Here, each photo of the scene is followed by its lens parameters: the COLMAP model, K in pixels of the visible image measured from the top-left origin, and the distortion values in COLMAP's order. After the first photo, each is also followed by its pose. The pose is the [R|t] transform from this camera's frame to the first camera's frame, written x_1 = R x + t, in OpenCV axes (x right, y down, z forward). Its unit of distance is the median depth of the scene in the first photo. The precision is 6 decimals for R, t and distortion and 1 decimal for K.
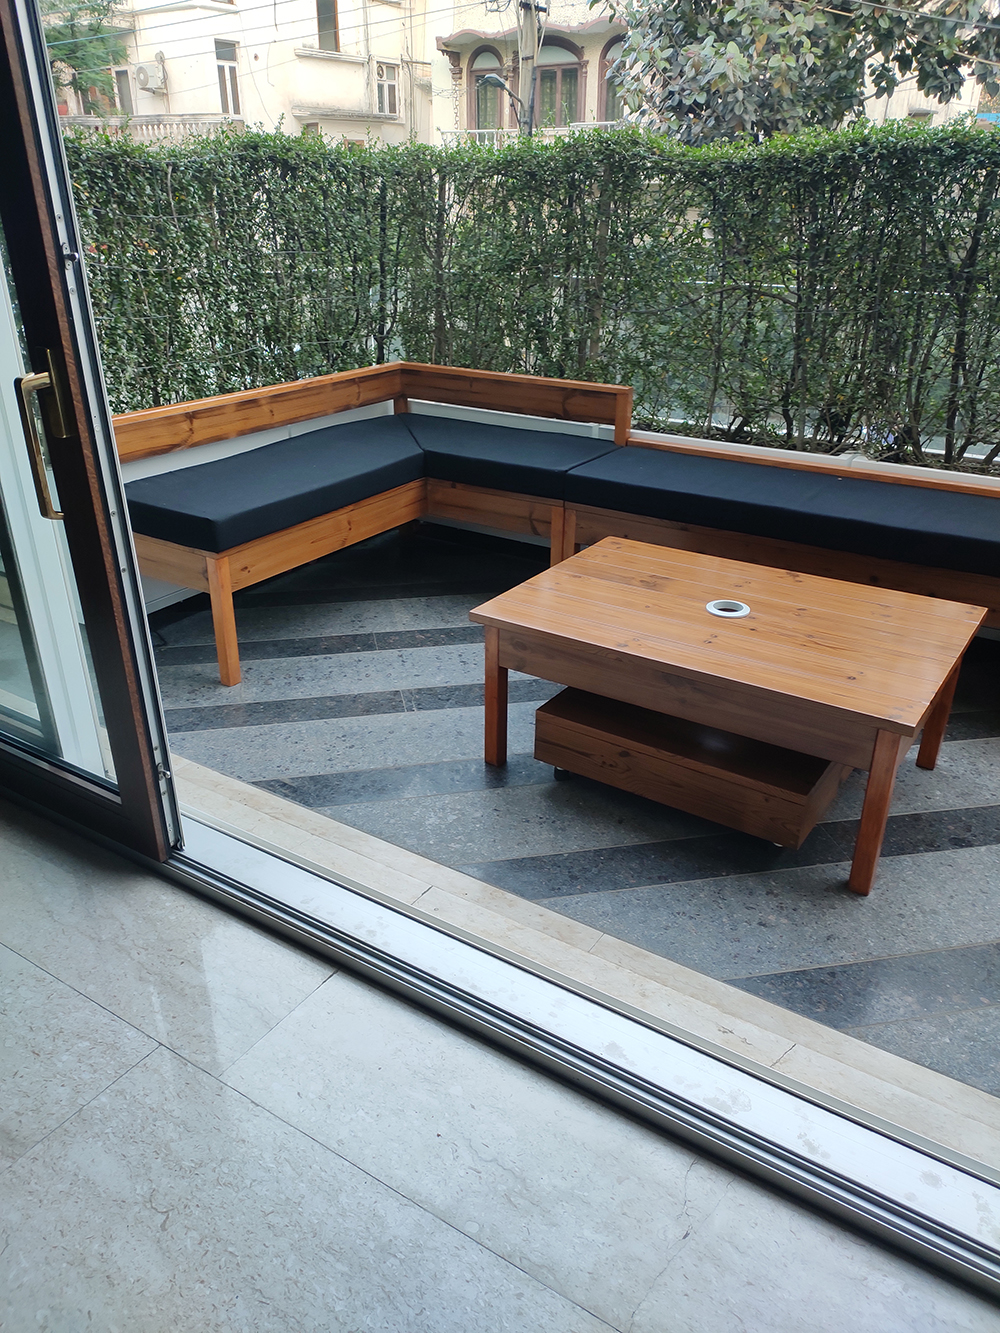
lens RADIAL K [[967.5, 0, 500.0], [0, 967.5, 666.5], [0, 0, 1]] dist [0.007044, 0.003337]
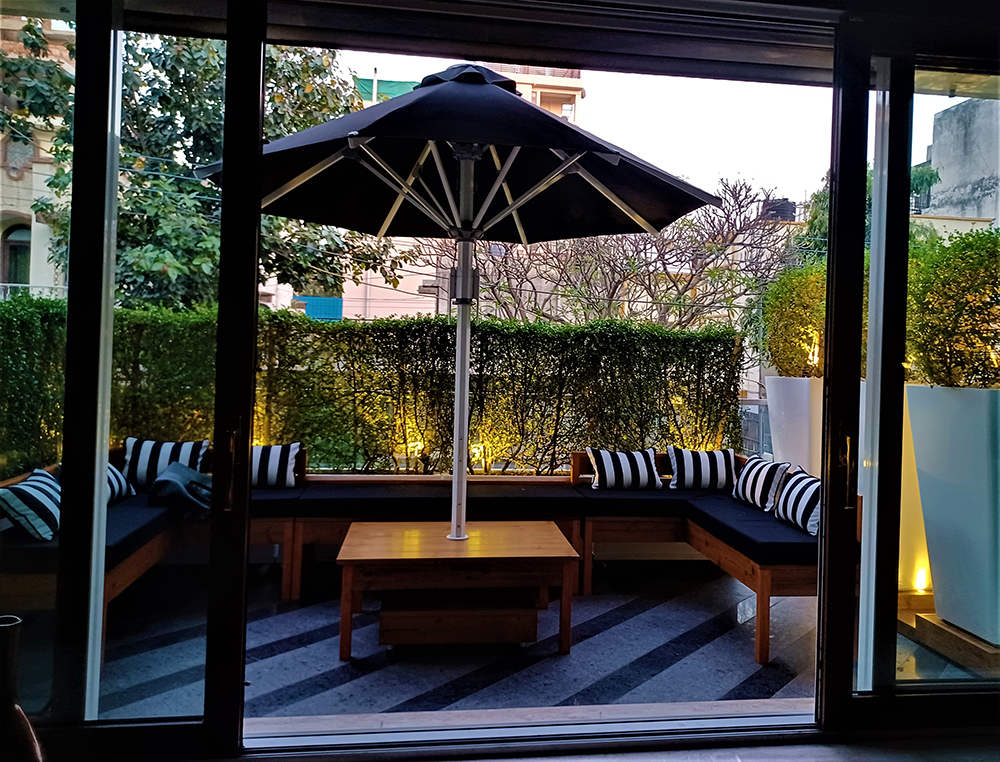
lens RADIAL K [[814.4, 0, 524.0], [0, 814.4, 357.4], [0, 0, 1]] dist [0.032219, -0.007594]
pose [[0.752171, 0.009882, 0.658894, -0.131550], [0.269138, 0.908083, -0.320857, 0.028512], [-0.601501, 0.418673, 0.680374, -0.056726]]
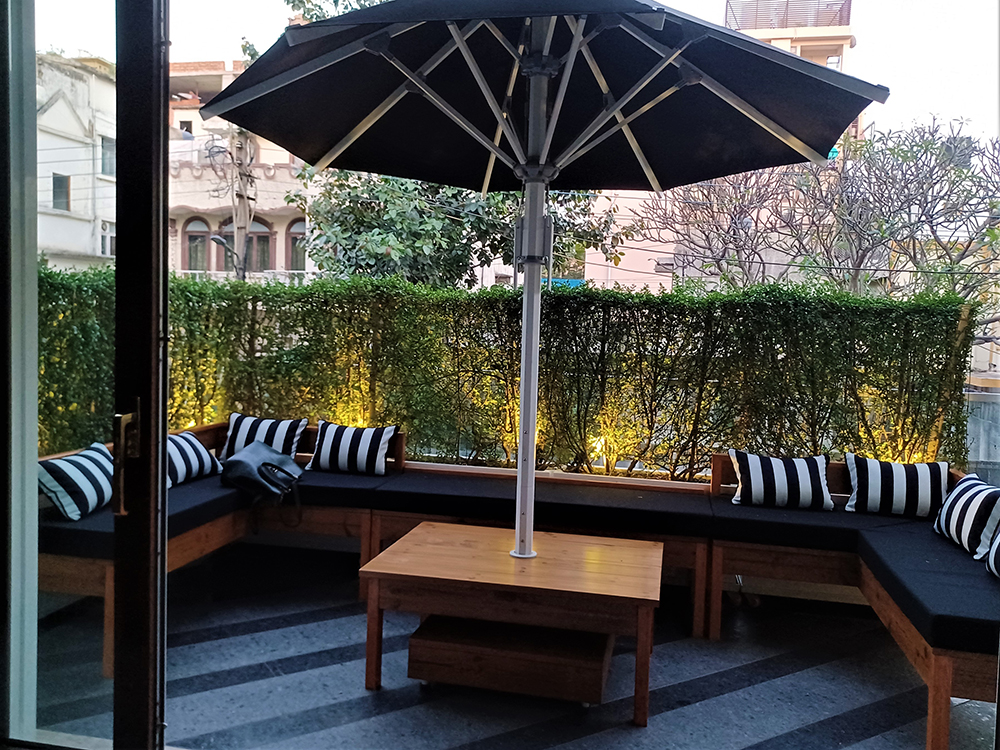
lens RADIAL K [[798.1, 0, 500.0], [0, 798.1, 375.0], [0, 0, 1]] dist [0.087193, -0.108691]
pose [[0.932351, 0.001856, 0.361550, -0.041961], [0.134593, 0.926333, -0.351839, 0.019220], [-0.335569, 0.376700, 0.863418, -0.032967]]
